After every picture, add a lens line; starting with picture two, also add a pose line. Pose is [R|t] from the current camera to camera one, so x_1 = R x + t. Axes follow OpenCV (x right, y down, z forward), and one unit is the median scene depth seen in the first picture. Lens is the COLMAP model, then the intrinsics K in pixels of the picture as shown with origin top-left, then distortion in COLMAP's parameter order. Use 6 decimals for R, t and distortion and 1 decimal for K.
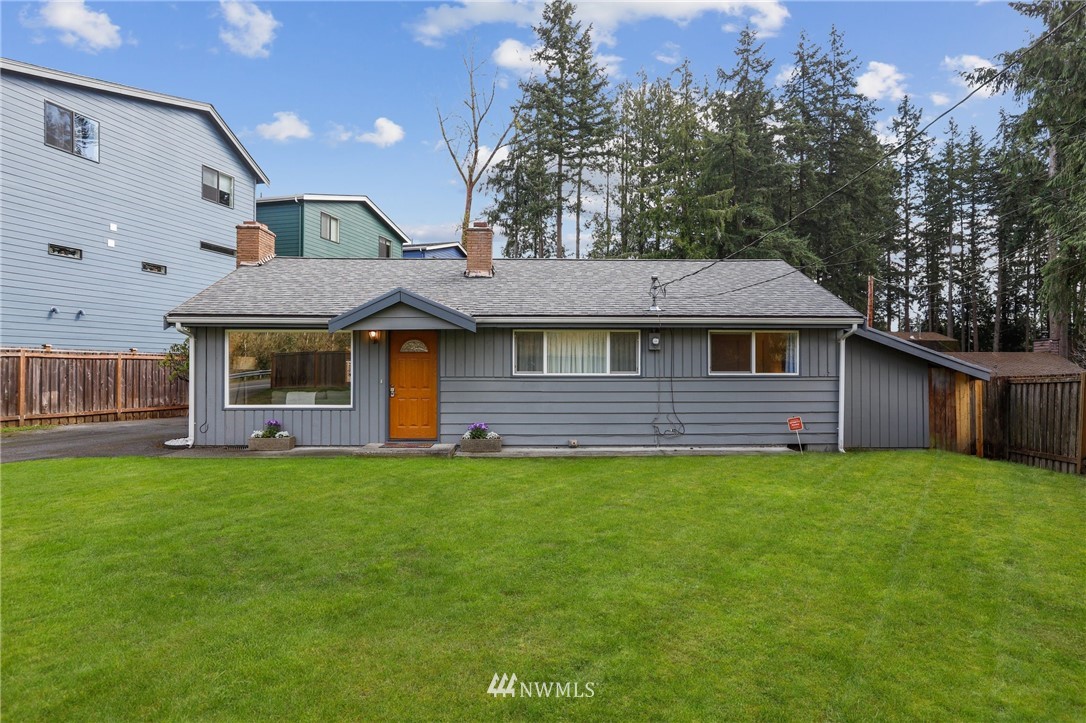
lens RADIAL K [[628.9, 0, 543.0], [0, 628.9, 361.5], [0, 0, 1]] dist [-0.035291, 0.033167]
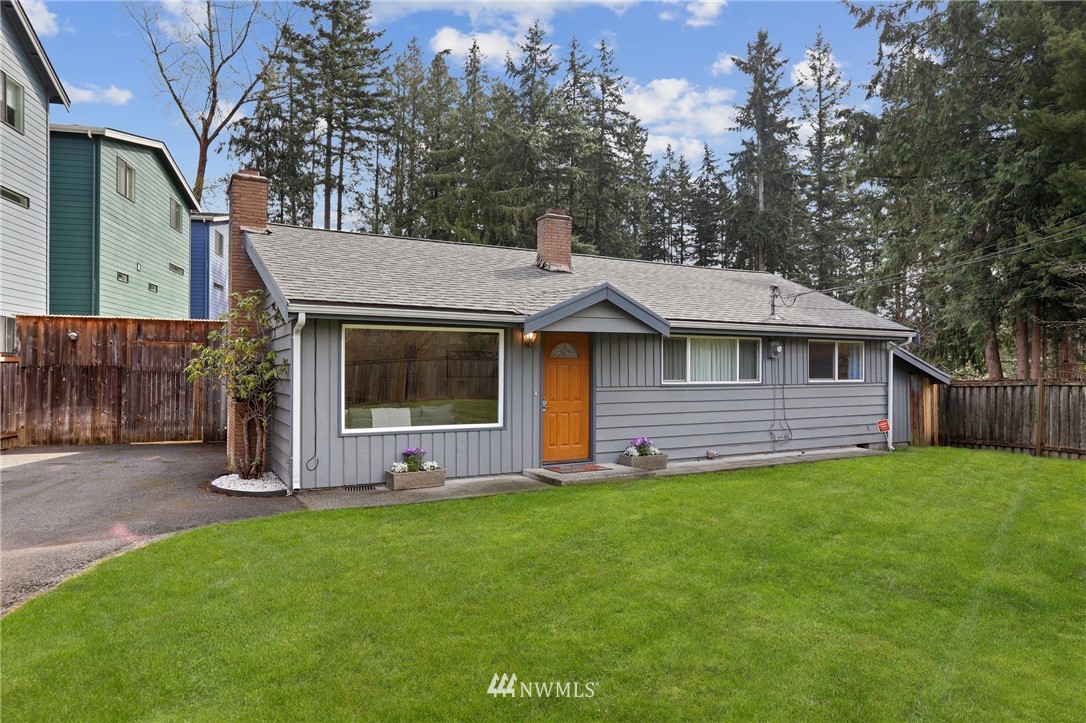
lens RADIAL K [[684.6, 0, 543.0], [0, 684.6, 361.5], [0, 0, 1]] dist [-0.061964, 0.082278]
pose [[0.887688, 0.005969, 0.460407, -0.198167], [-0.004771, 0.999982, -0.003765, -0.001975], [-0.460421, 0.001145, 0.887700, 0.059206]]
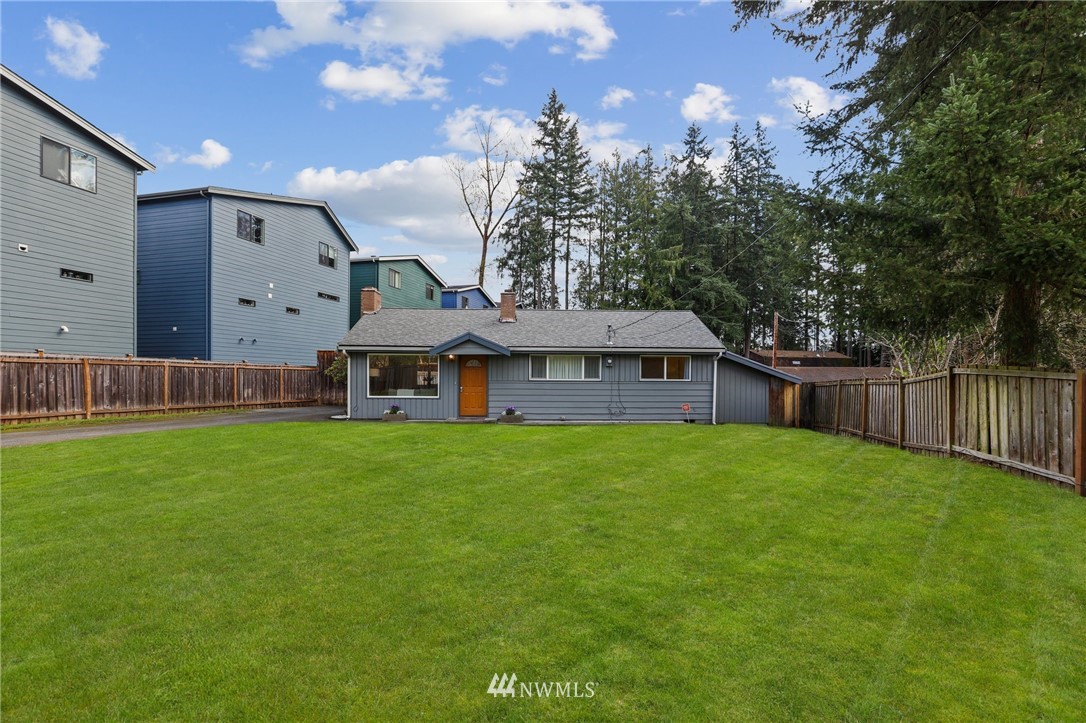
lens RADIAL K [[520.0, 0, 542.4], [0, 520.0, 373.5], [0, 0, 1]] dist [-0.045149, 0.030170]
pose [[0.999952, 0.005048, 0.008428, -0.007114], [-0.005067, 0.999985, 0.002225, 0.000038], [-0.008417, -0.002268, 0.999962, -0.141638]]
